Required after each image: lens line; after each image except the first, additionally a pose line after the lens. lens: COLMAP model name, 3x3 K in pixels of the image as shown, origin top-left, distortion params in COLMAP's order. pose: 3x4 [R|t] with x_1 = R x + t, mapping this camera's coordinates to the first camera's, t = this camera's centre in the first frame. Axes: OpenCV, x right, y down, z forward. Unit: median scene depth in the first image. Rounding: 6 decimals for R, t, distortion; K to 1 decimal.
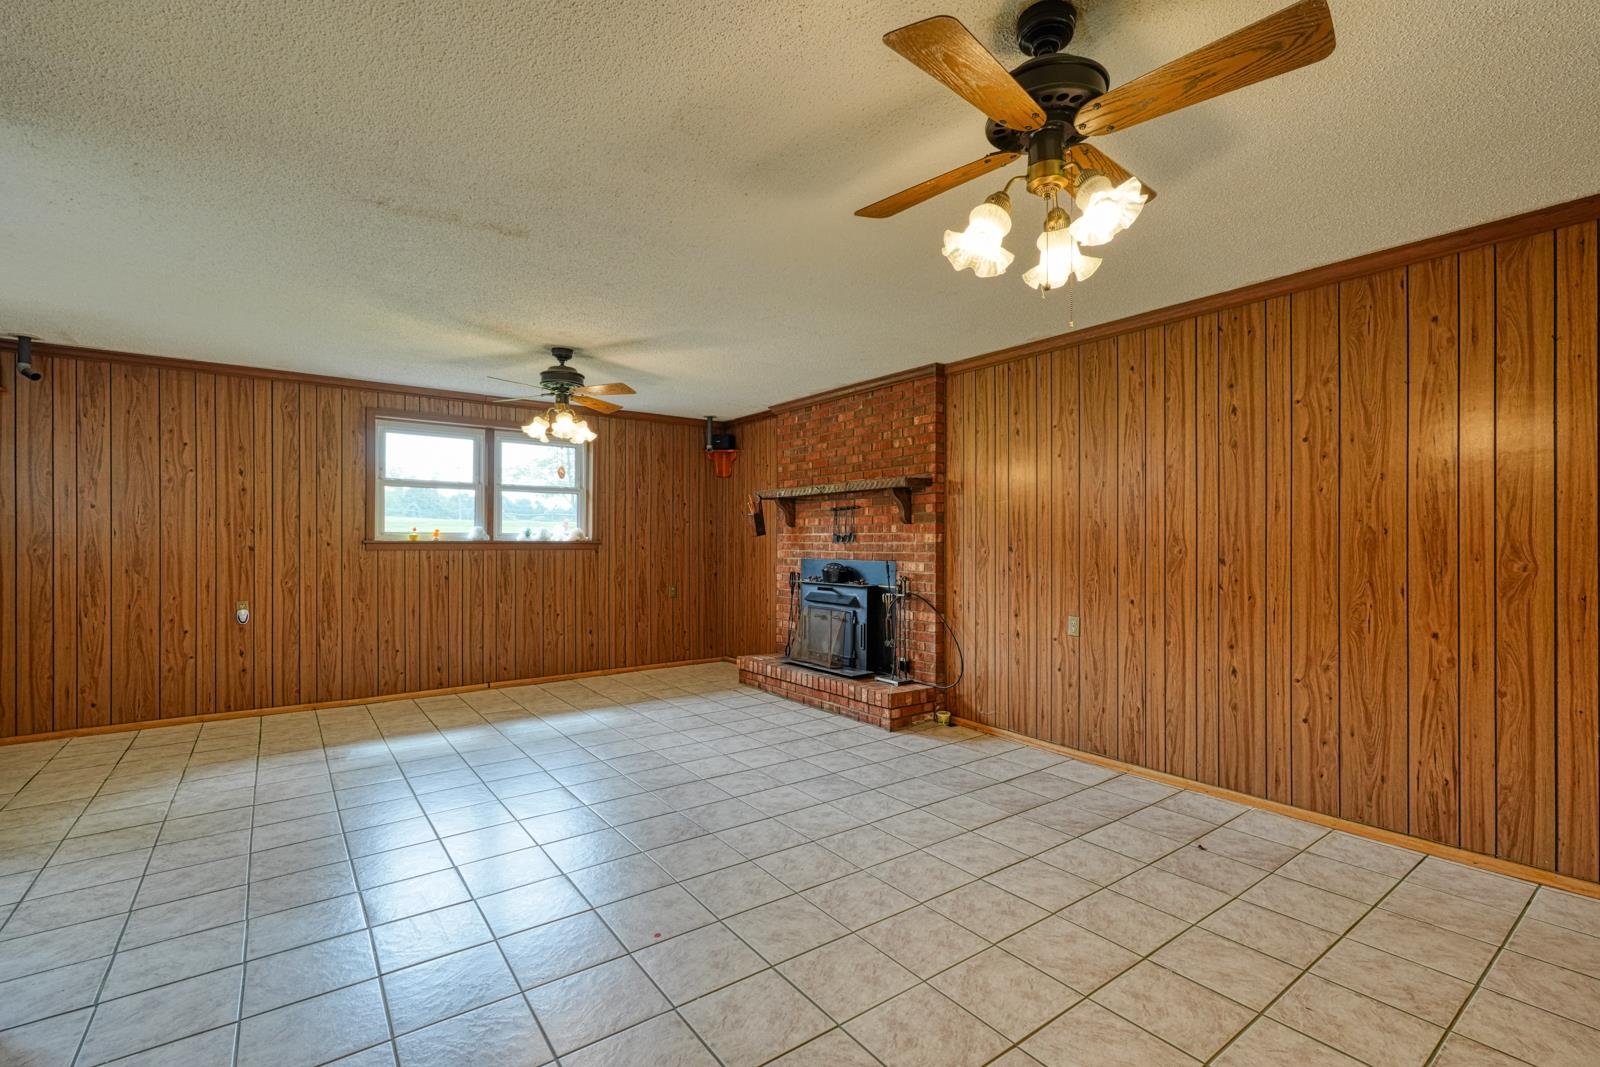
lens RADIAL K [[698.9, 0, 811.8], [0, 698.9, 535.4], [0, 0, 1]] dist [0.001654, 0.000342]
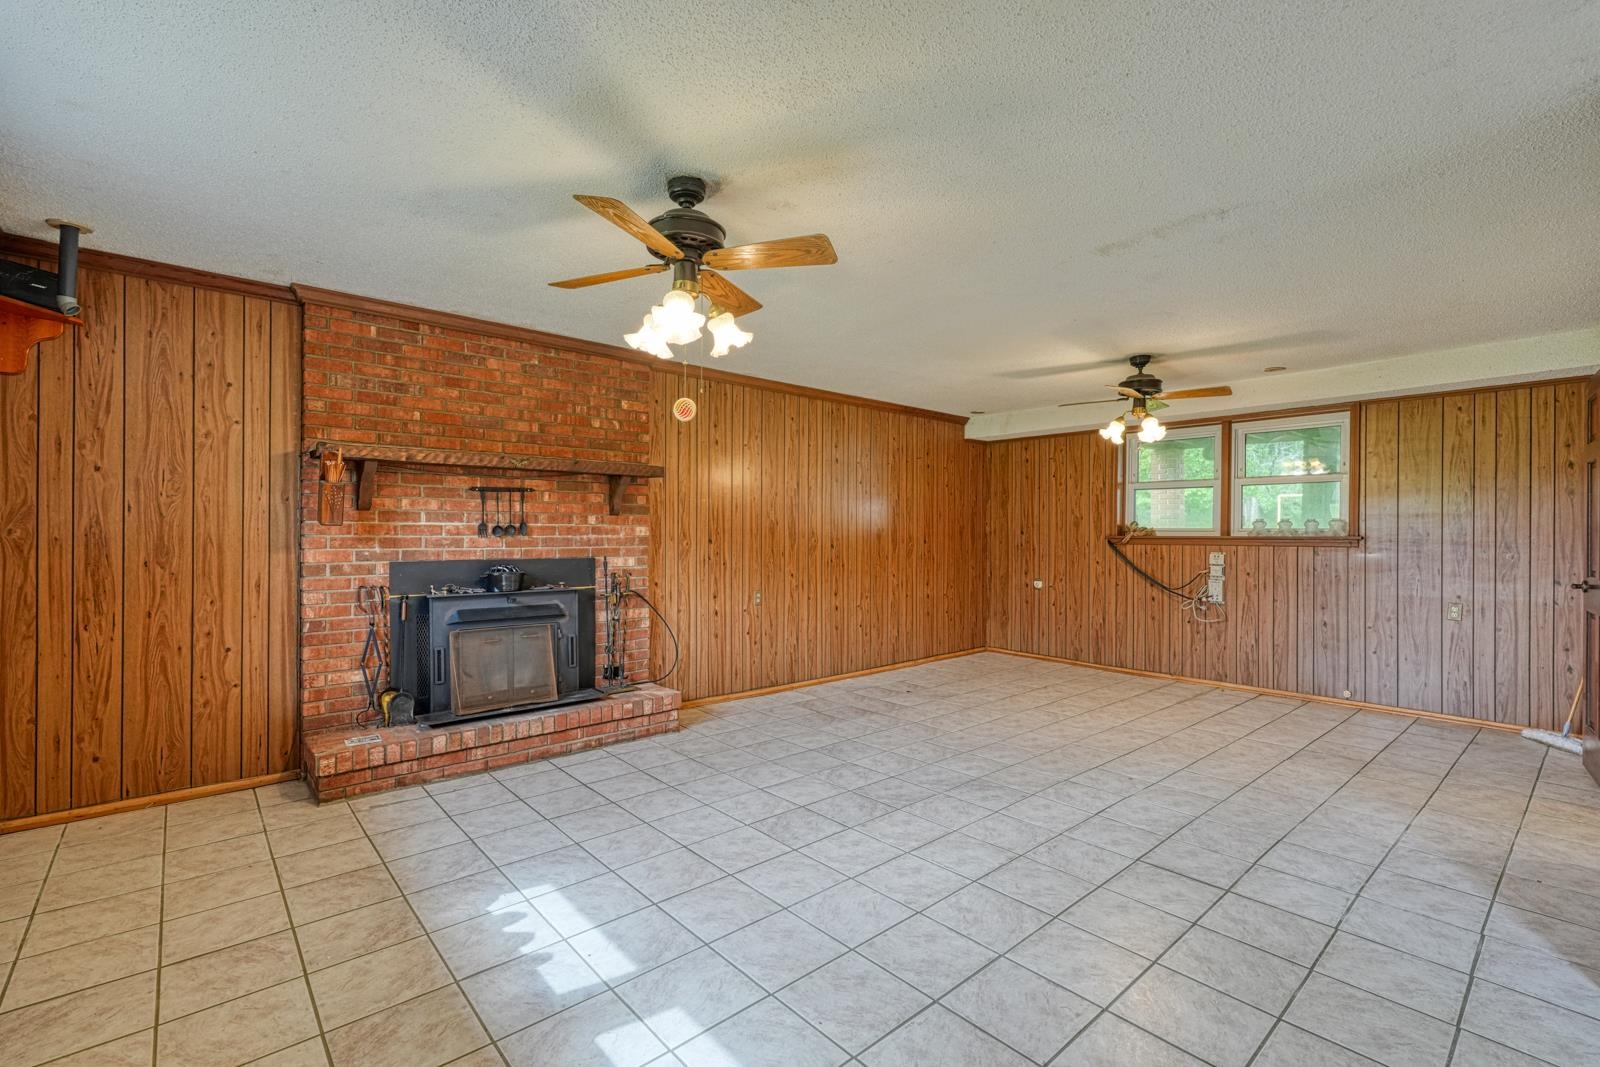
lens RADIAL K [[698.9, 0, 795.3], [0, 698.9, 529.1], [0, 0, 1]] dist [0.001654, 0.000342]
pose [[-0.054035, 0.006636, 0.998517, -0.811242], [-0.010567, 0.999918, -0.007217, 0.005938], [-0.998483, -0.010941, -0.053961, 0.843515]]
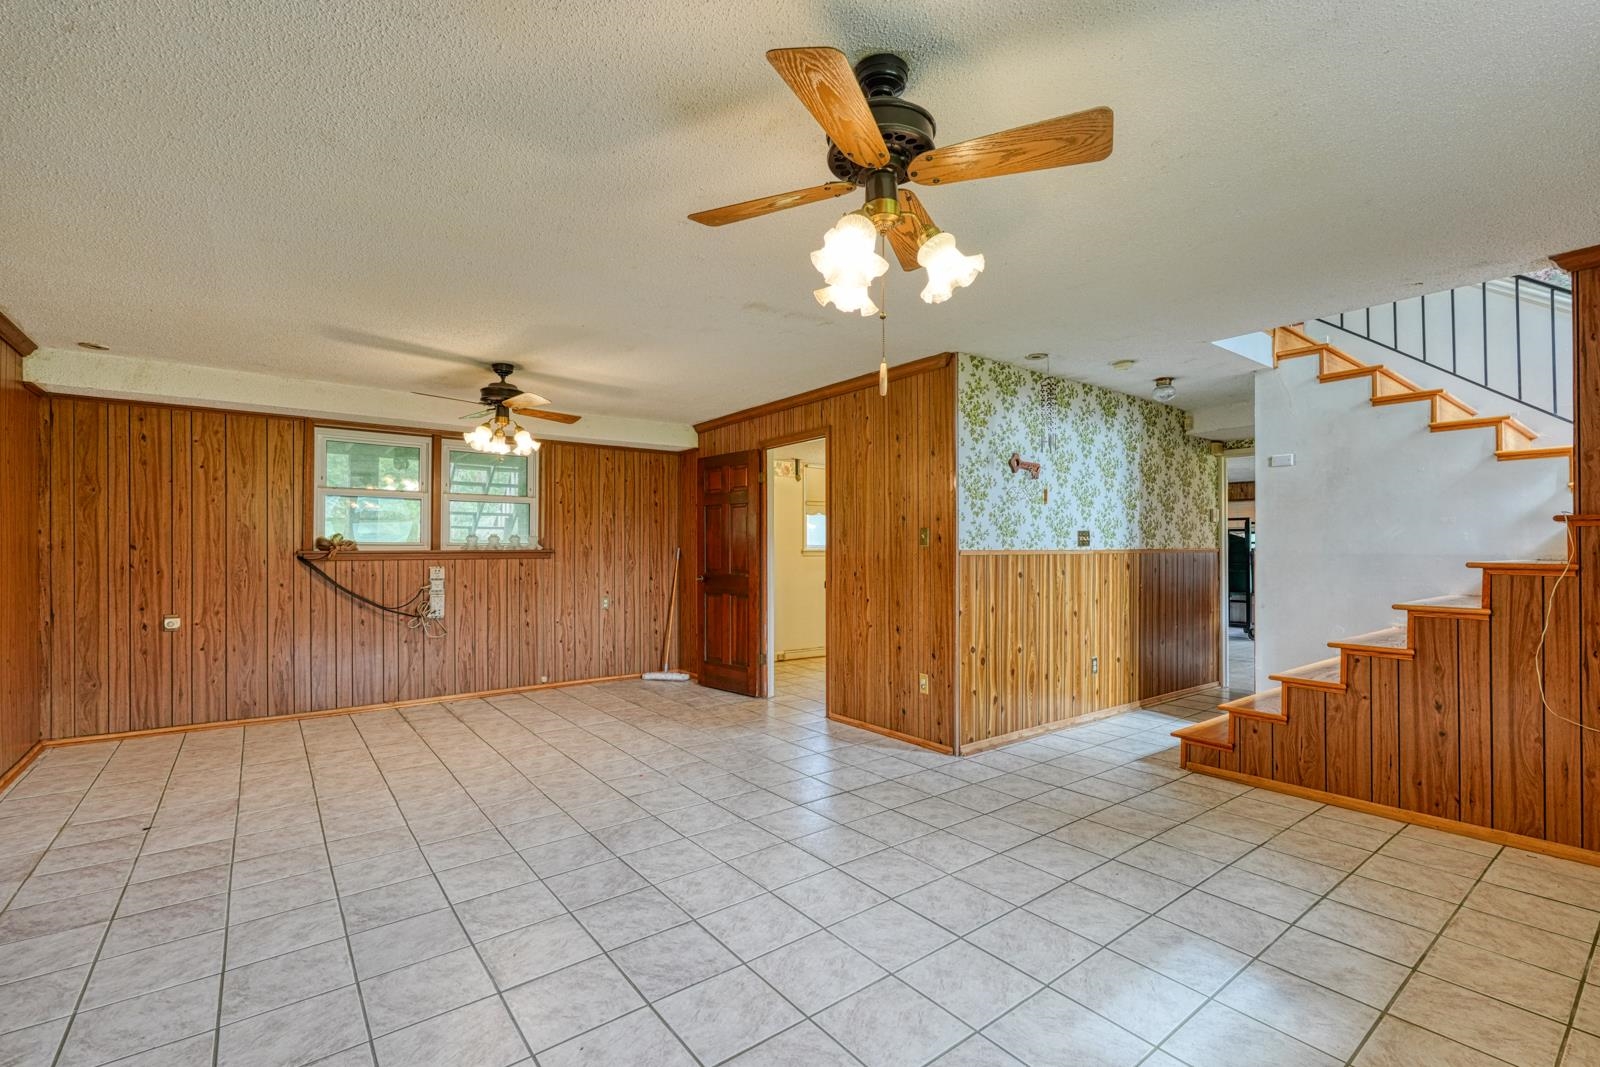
lens RADIAL K [[698.9, 0, 810.4], [0, 698.9, 545.5], [0, 0, 1]] dist [0.001654, 0.000342]
pose [[-0.999906, 0.002084, 0.013534, -0.300120], [0.001941, 0.999942, -0.010590, 0.007389], [-0.013555, -0.010562, -0.999852, 1.239065]]
